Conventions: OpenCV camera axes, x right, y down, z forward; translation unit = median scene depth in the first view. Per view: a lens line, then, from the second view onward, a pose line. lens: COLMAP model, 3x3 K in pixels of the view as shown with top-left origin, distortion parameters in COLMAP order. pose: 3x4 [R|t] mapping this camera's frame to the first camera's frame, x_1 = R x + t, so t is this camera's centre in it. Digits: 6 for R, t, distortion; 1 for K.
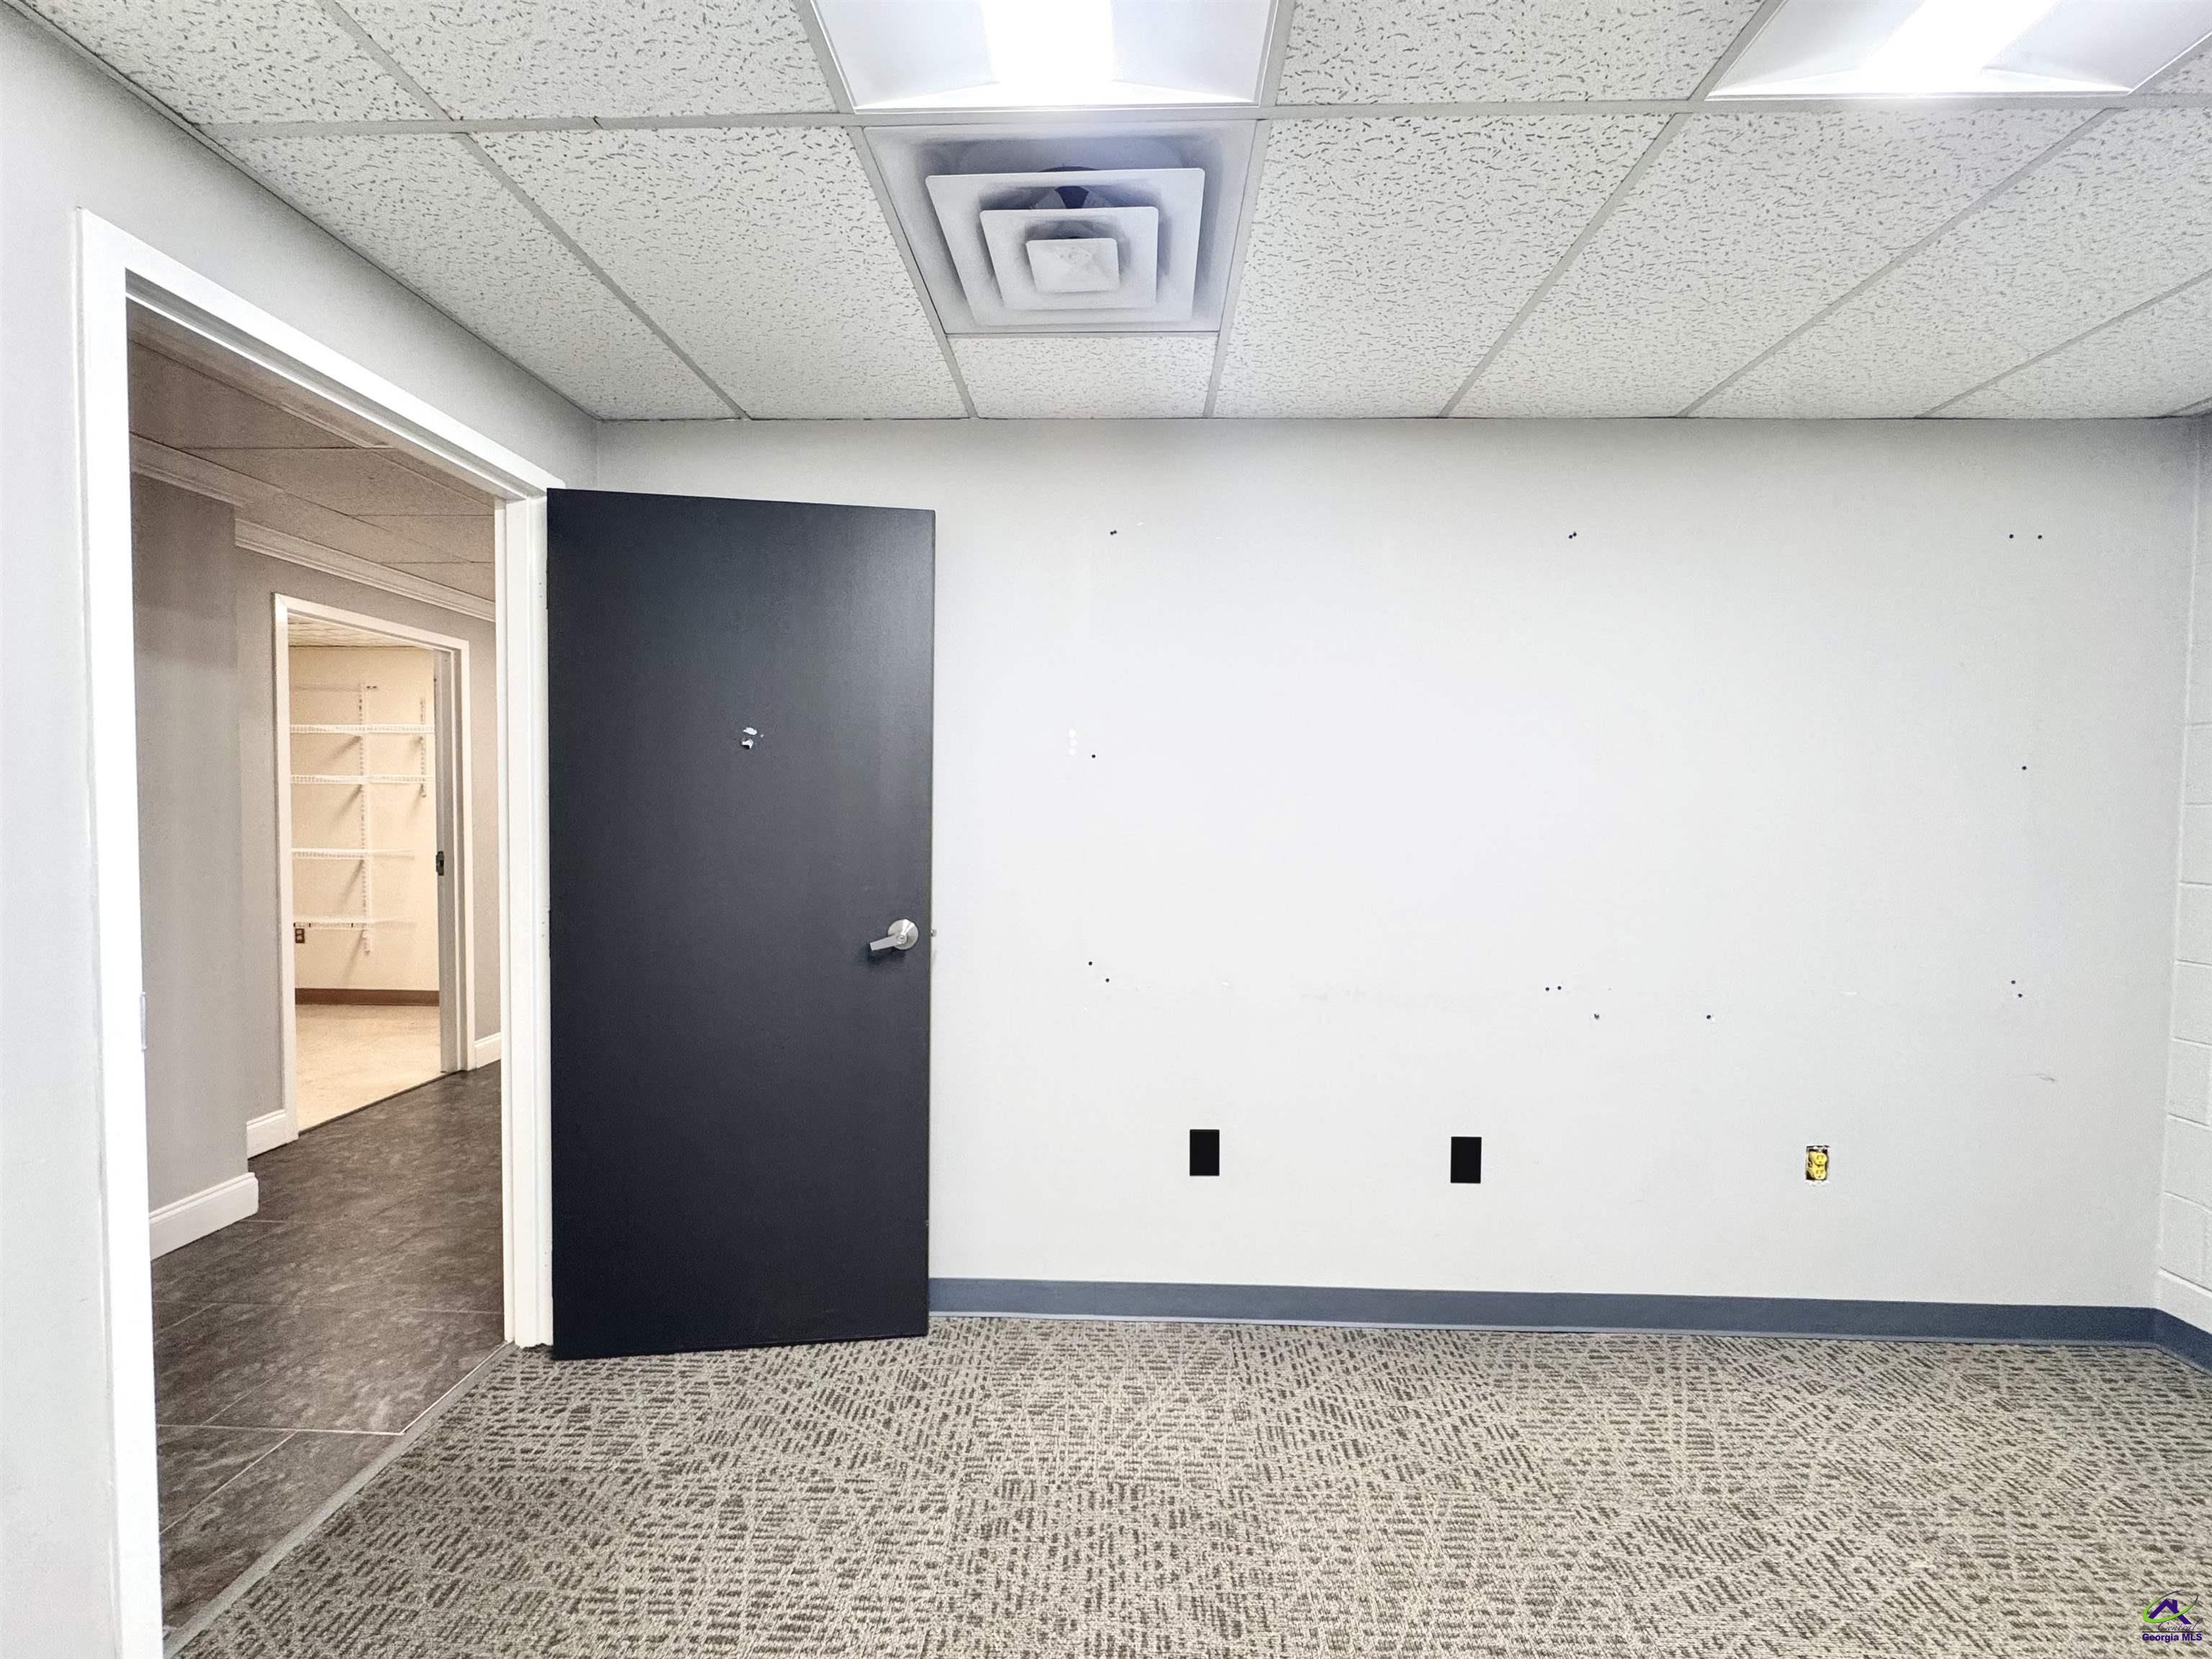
lens RADIAL K [[883.4, 0, 1116.1], [0, 883.4, 831.6], [0, 0, 1]] dist [0.002499, -0.000207]
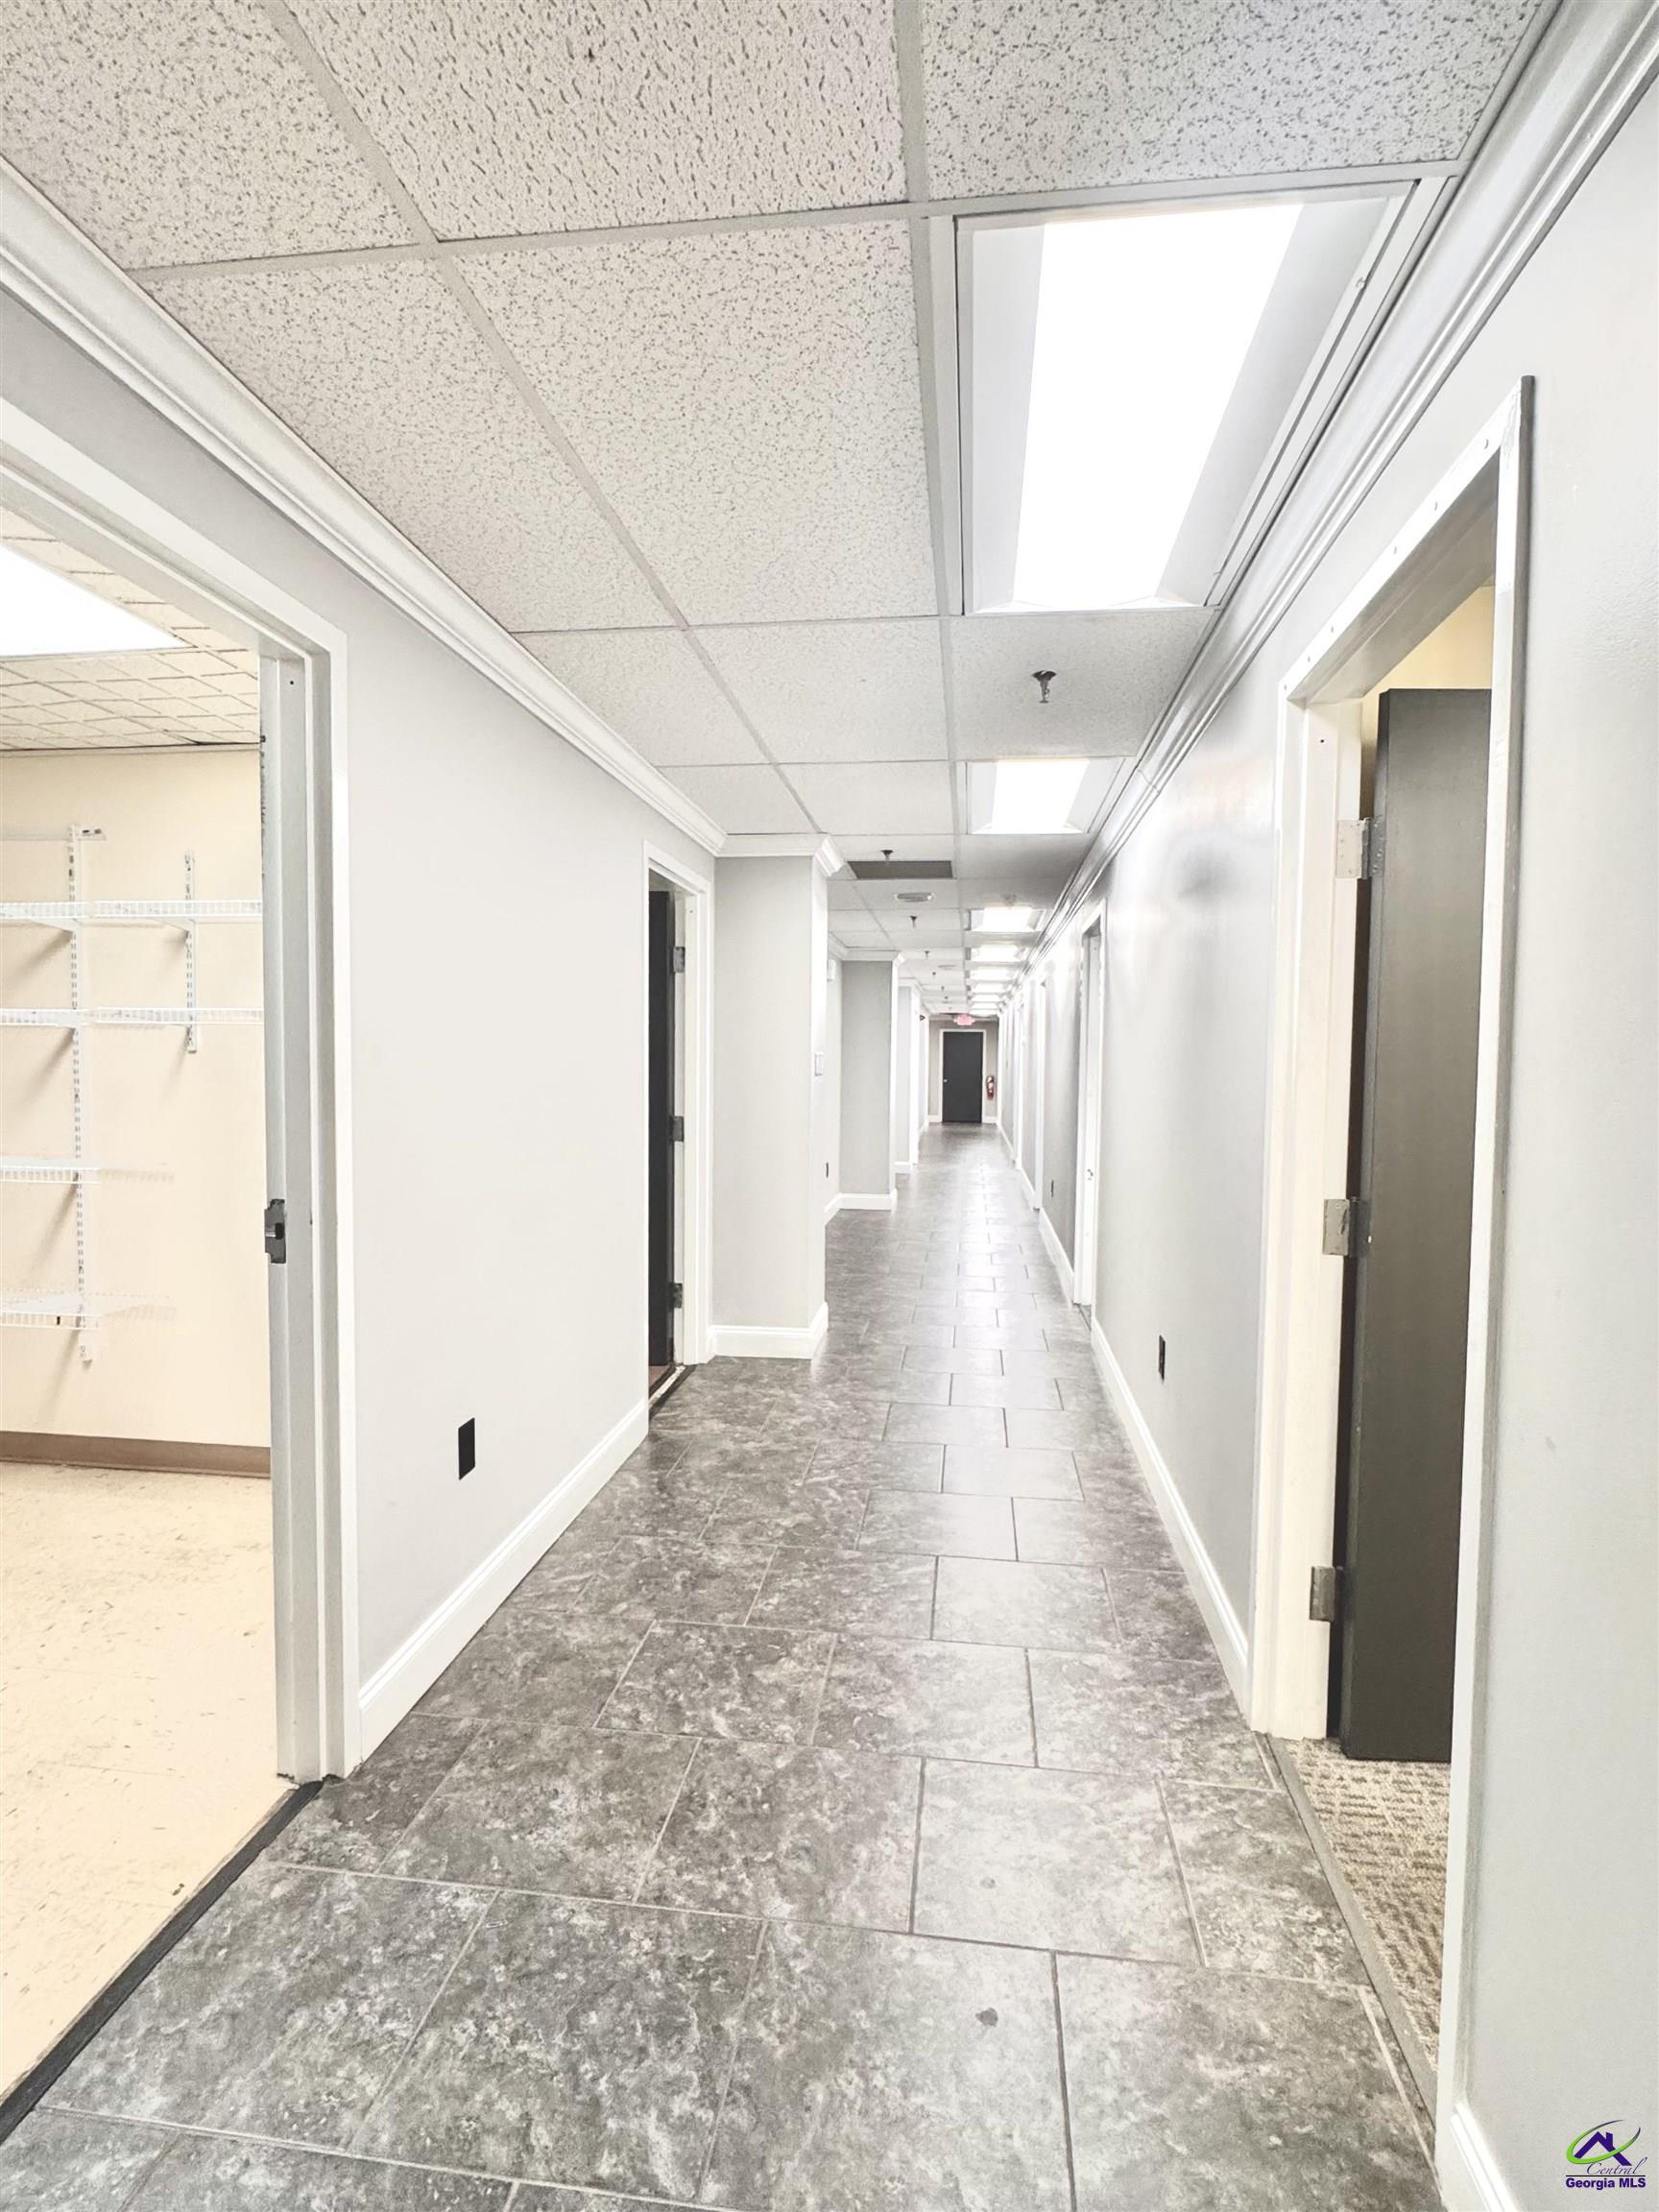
lens RADIAL K [[1098.8, 0, 824.4], [0, 1098.8, 1110.5], [0, 0, 1]] dist [-0.002073, -0.000432]
pose [[0.994885, 0.007978, -0.100697, -0.353922], [-0.006422, 0.999855, 0.015770, -0.018585], [0.100808, -0.015043, 0.994792, 0.408981]]
